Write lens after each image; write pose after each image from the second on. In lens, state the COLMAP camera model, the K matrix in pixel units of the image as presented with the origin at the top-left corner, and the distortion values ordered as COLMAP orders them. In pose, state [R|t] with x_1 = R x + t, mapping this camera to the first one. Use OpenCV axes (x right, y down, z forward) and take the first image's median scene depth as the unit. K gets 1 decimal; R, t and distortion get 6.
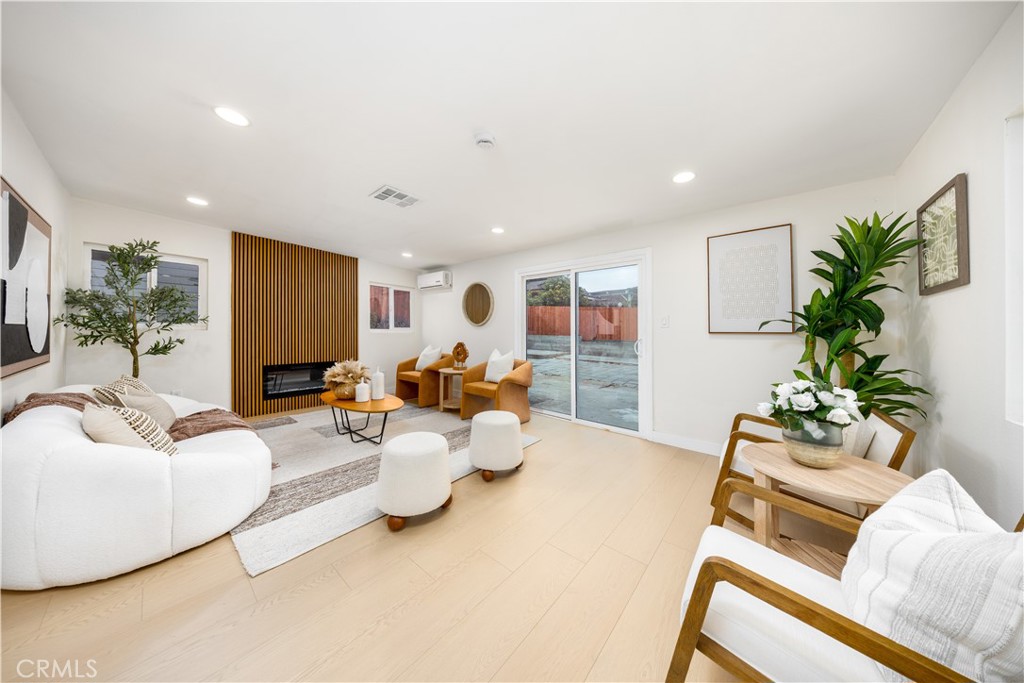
lens RADIAL K [[302.5, 0, 500.5], [0, 302.5, 338.3], [0, 0, 1]] dist [-0.001111, -0.000065]
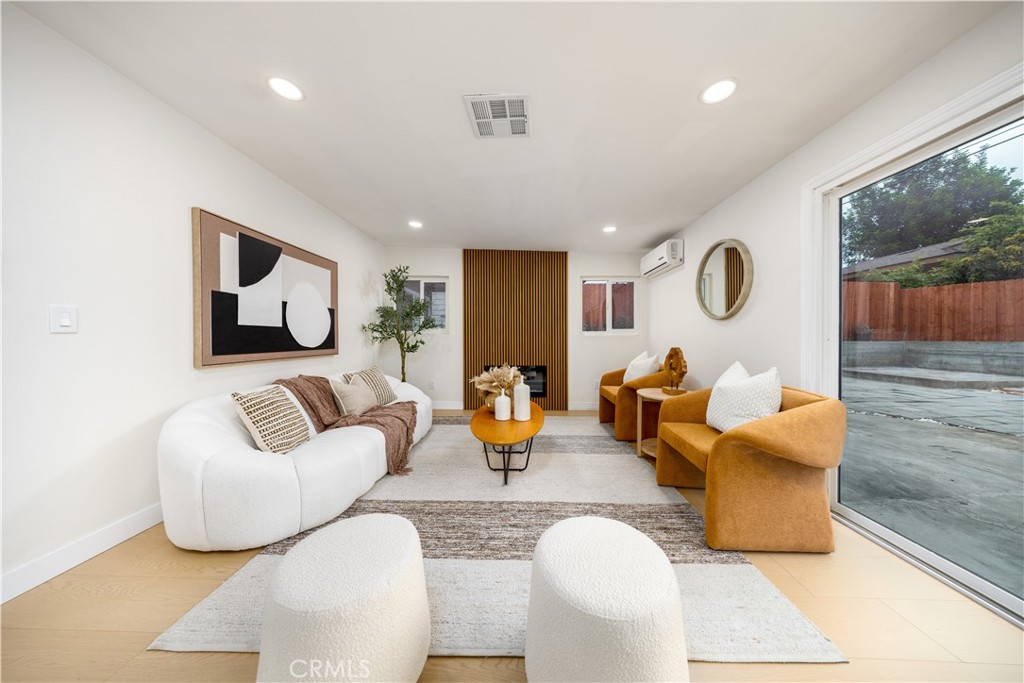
lens RADIAL K [[290.2, 0, 520.7], [0, 290.2, 345.3], [0, 0, 1]] dist [-0.001443, -0.000063]
pose [[0.651813, 0.009574, -0.758320, 0.111722], [-0.011772, 0.999928, 0.002505, 0.012264], [0.758289, 0.007294, 0.651878, 0.451838]]
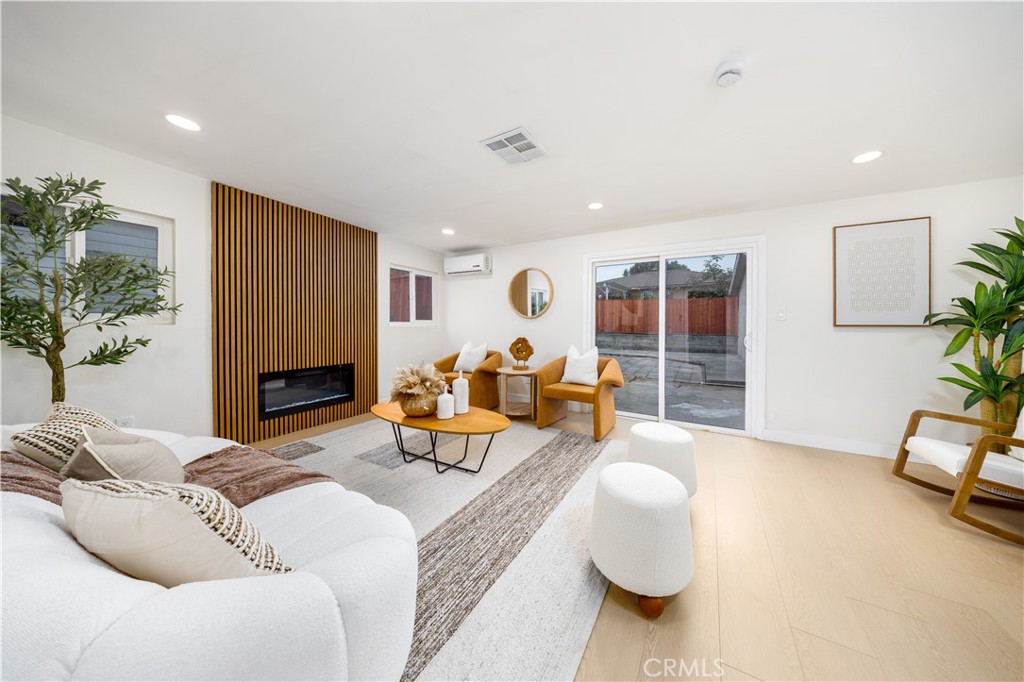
lens RADIAL K [[304.4, 0, 519.7], [0, 304.4, 333.0], [0, 0, 1]] dist [-0.000769, -0.000031]
pose [[0.978786, -0.010207, 0.204632, -0.352748], [0.008209, 0.999910, 0.010609, -0.009168], [-0.204722, -0.008704, 0.978781, 0.177358]]
